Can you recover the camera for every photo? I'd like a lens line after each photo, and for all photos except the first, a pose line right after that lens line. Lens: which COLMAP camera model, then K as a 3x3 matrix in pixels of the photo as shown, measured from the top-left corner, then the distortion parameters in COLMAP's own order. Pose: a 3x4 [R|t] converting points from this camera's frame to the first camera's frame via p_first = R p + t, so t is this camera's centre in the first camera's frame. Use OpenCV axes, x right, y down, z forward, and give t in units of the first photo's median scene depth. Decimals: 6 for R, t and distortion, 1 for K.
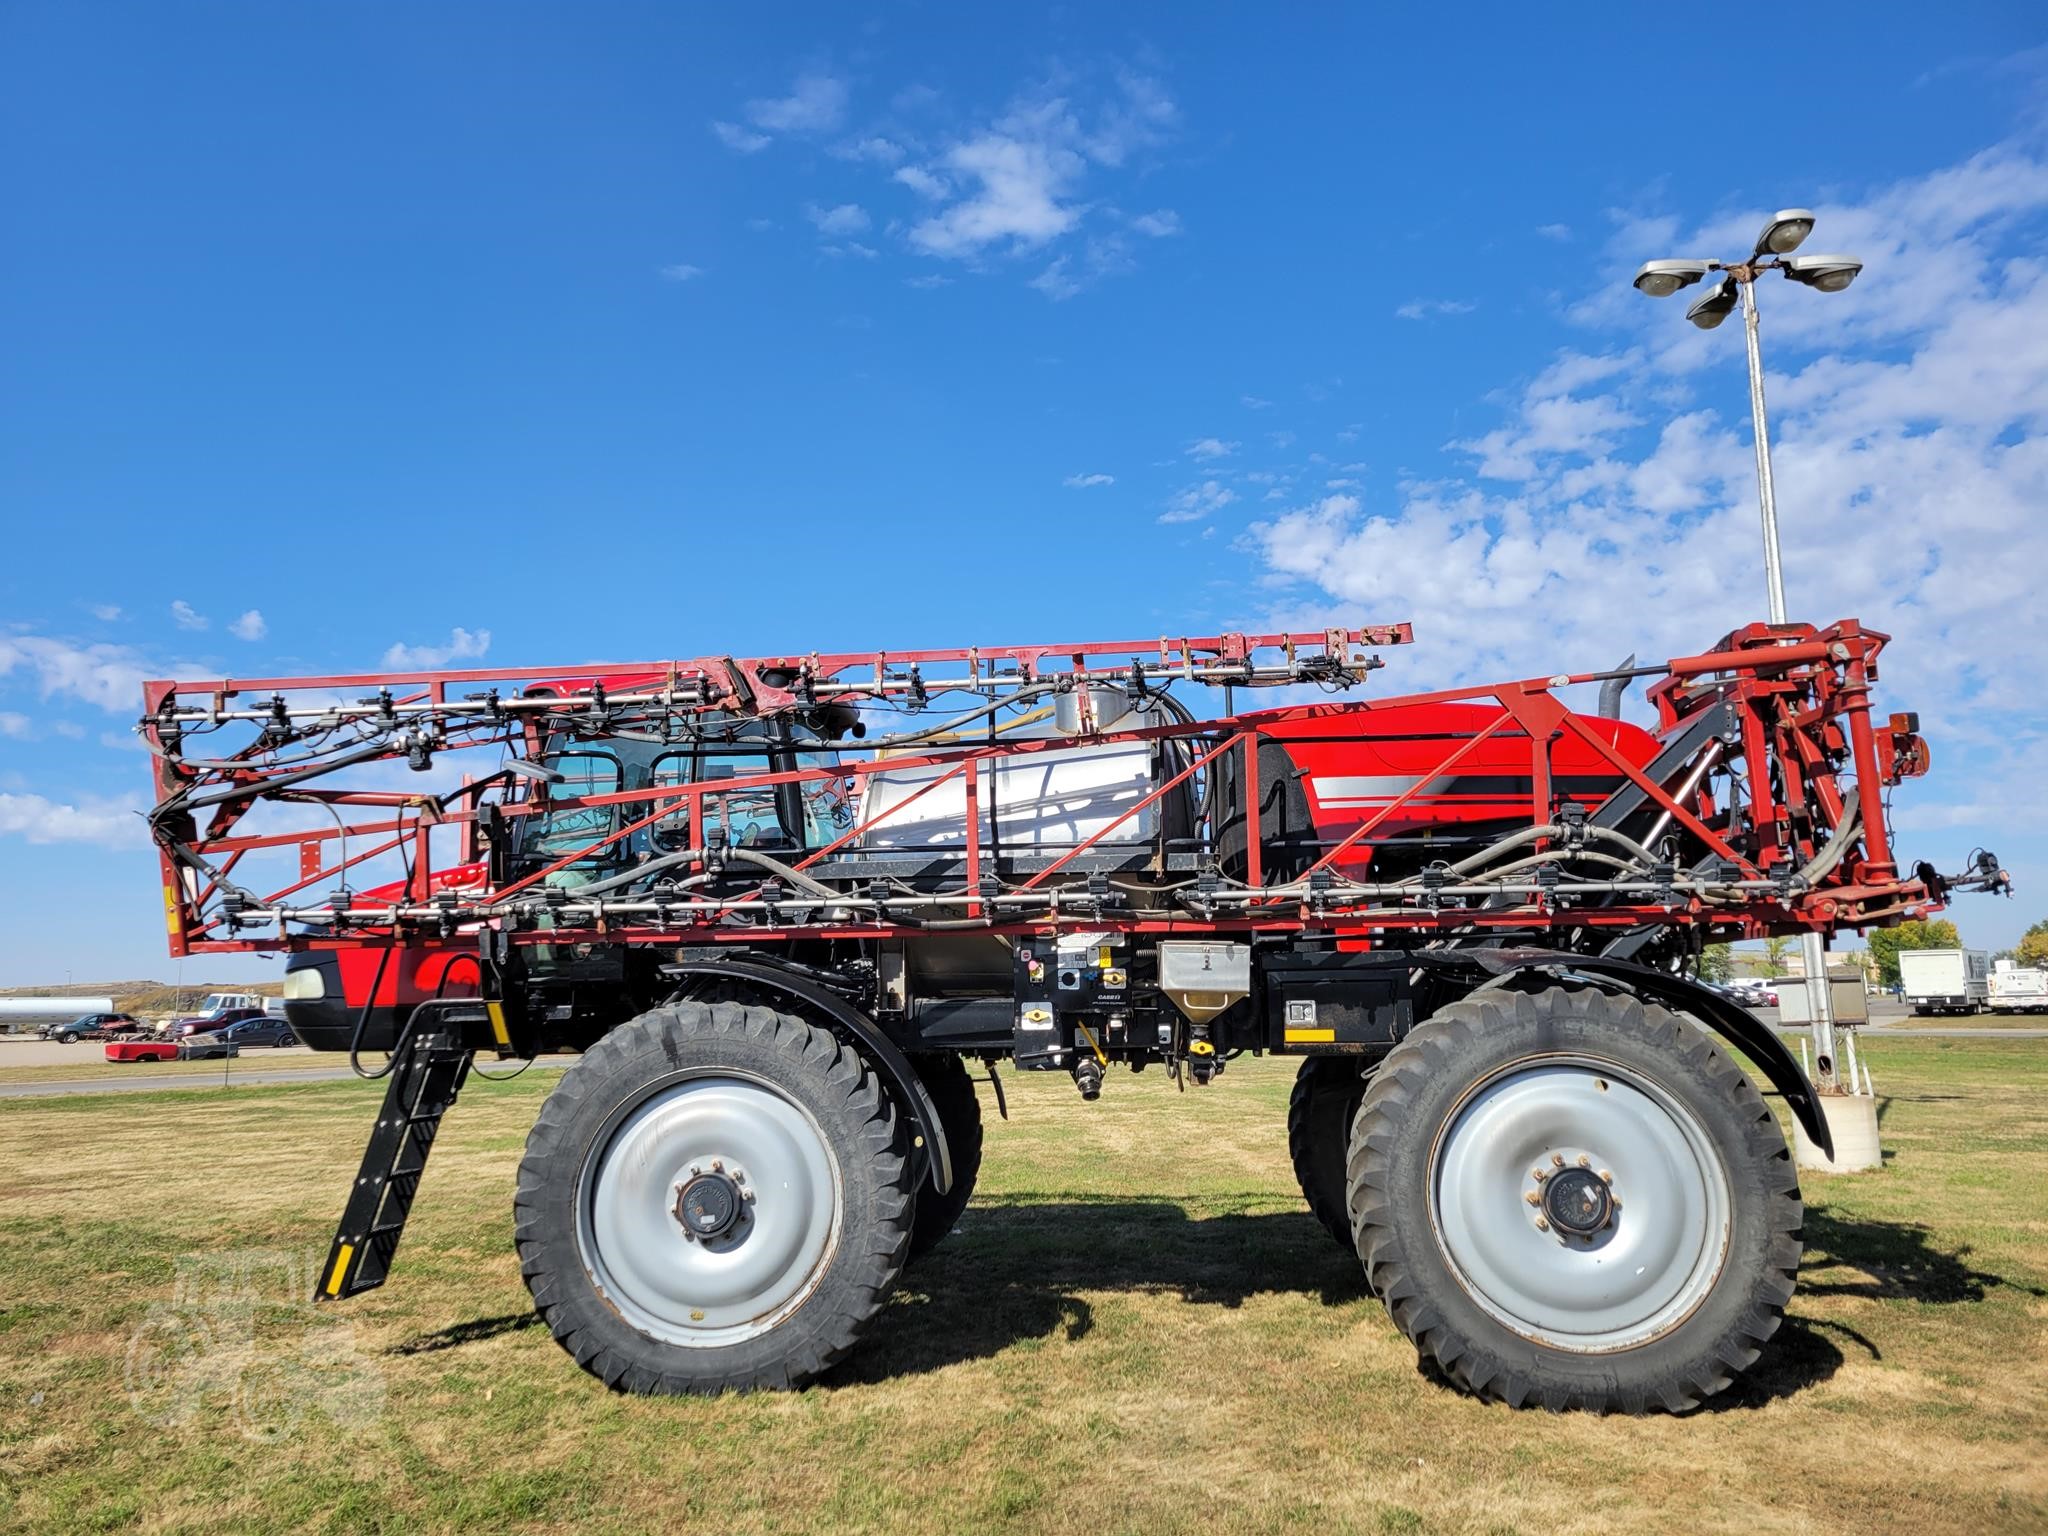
lens RADIAL K [[1538.3, 0, 1000.9], [0, 1538.3, 751.4], [0, 0, 1]] dist [0.049069, -0.018795]
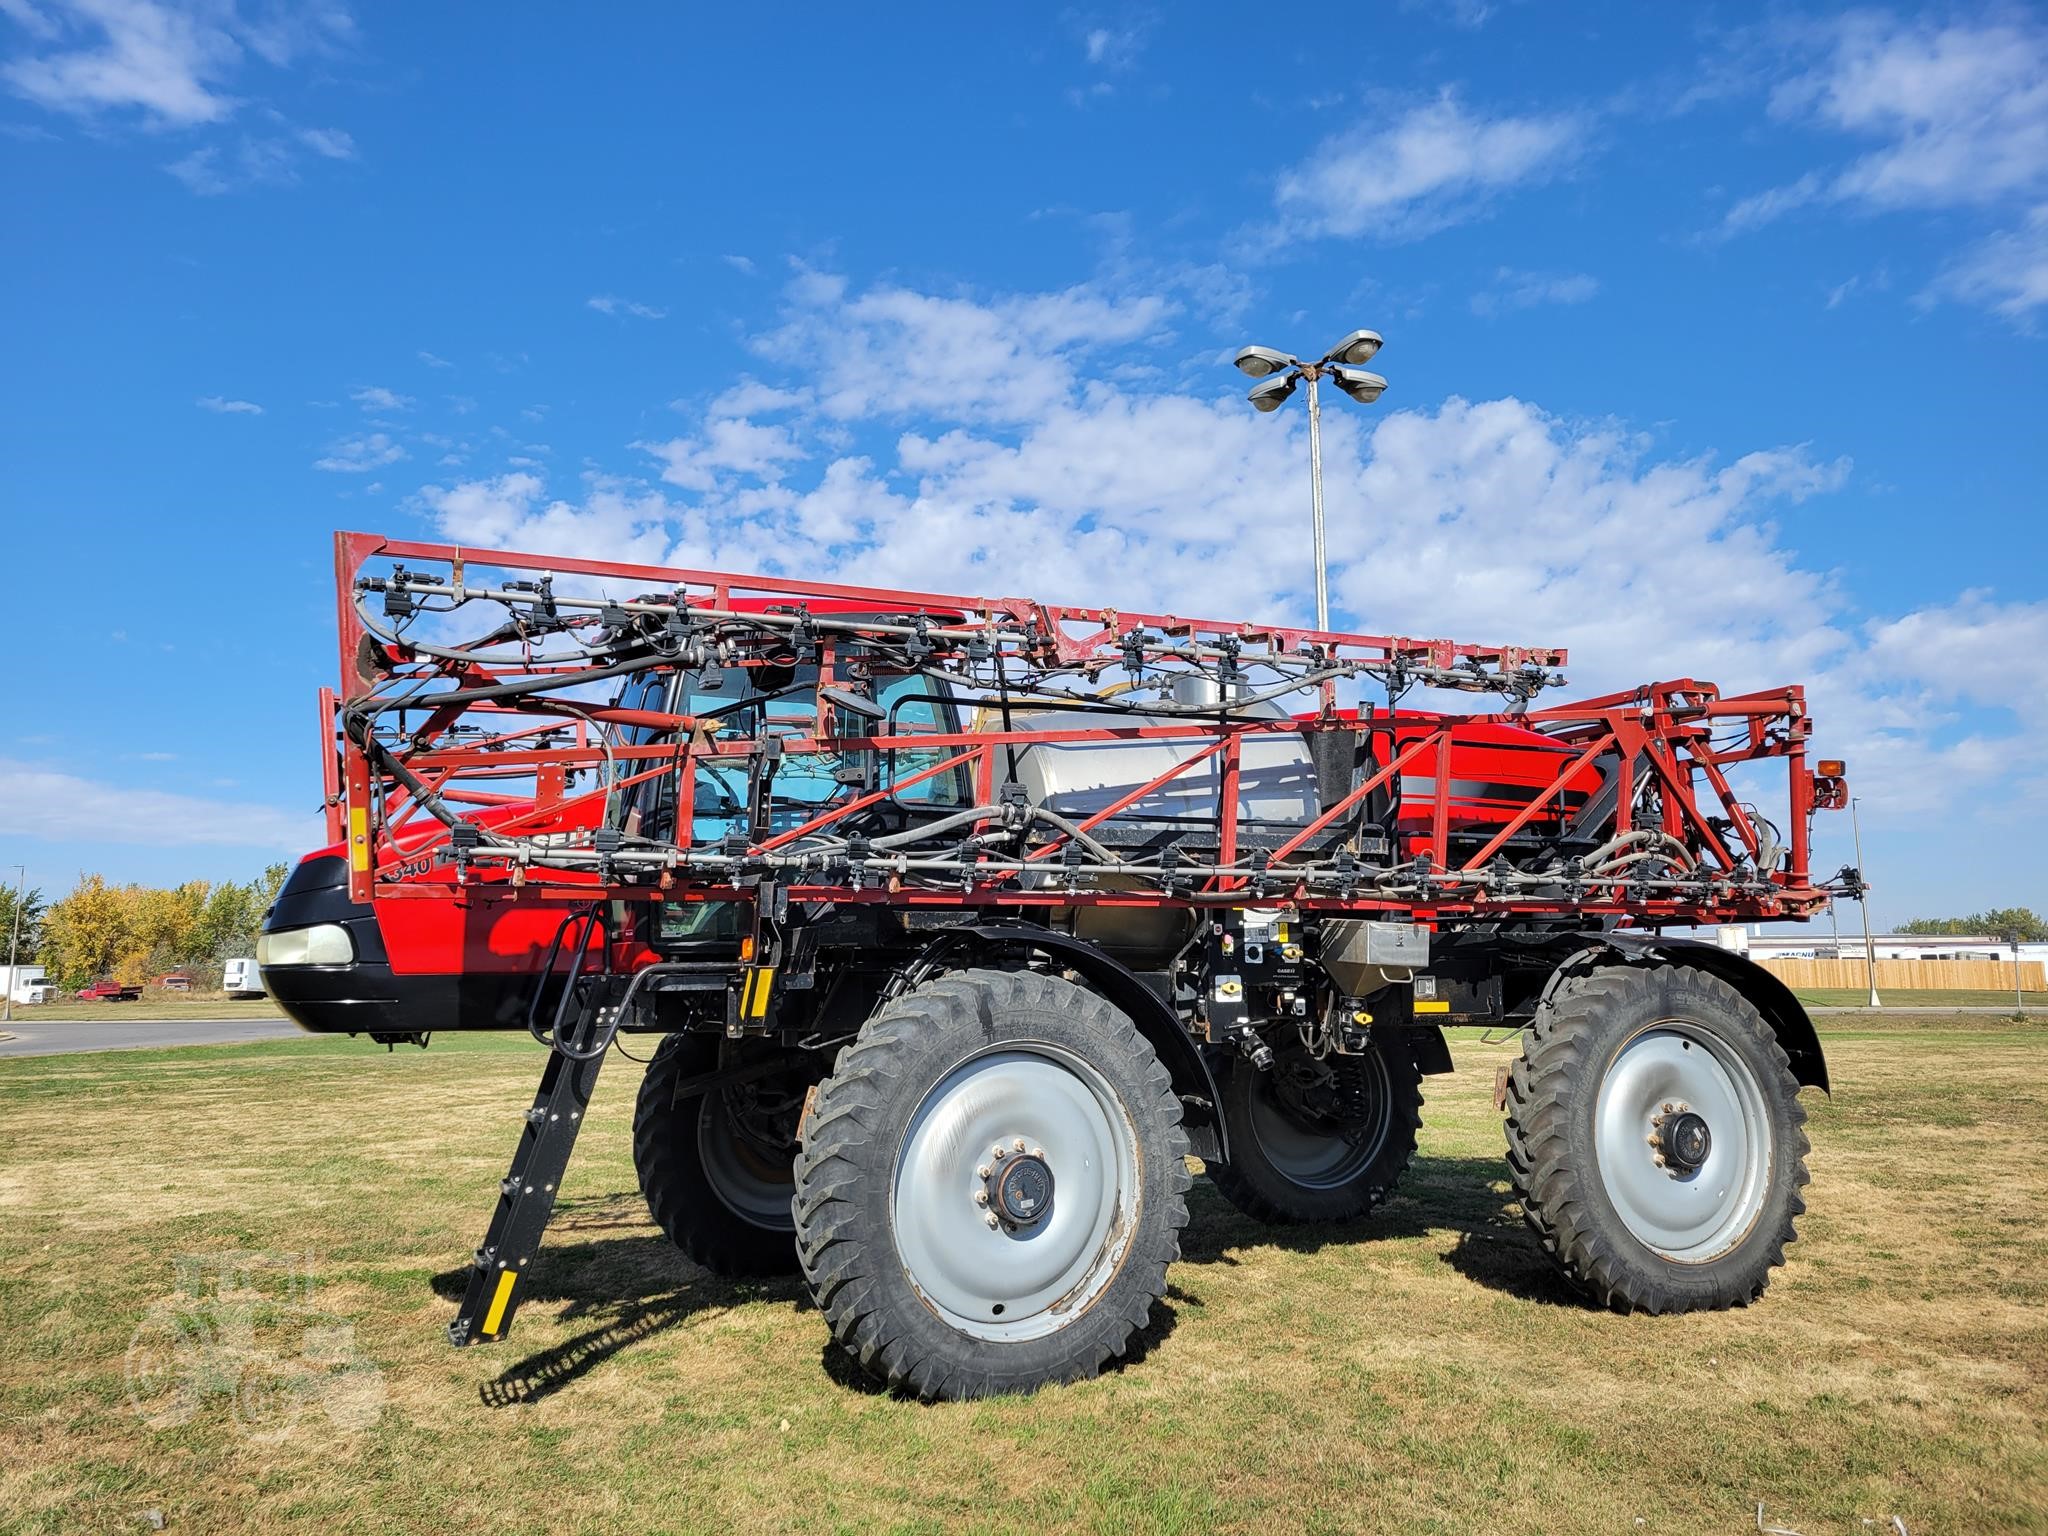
lens RADIAL K [[1525.5, 0, 1017.3], [0, 1525.5, 752.5], [0, 0, 1]] dist [0.039352, -0.001357]
pose [[0.861257, 0.080957, 0.501679, -0.648229], [-0.084960, 0.996273, -0.014916, 0.044918], [-0.501017, -0.029776, 0.864925, 0.207885]]
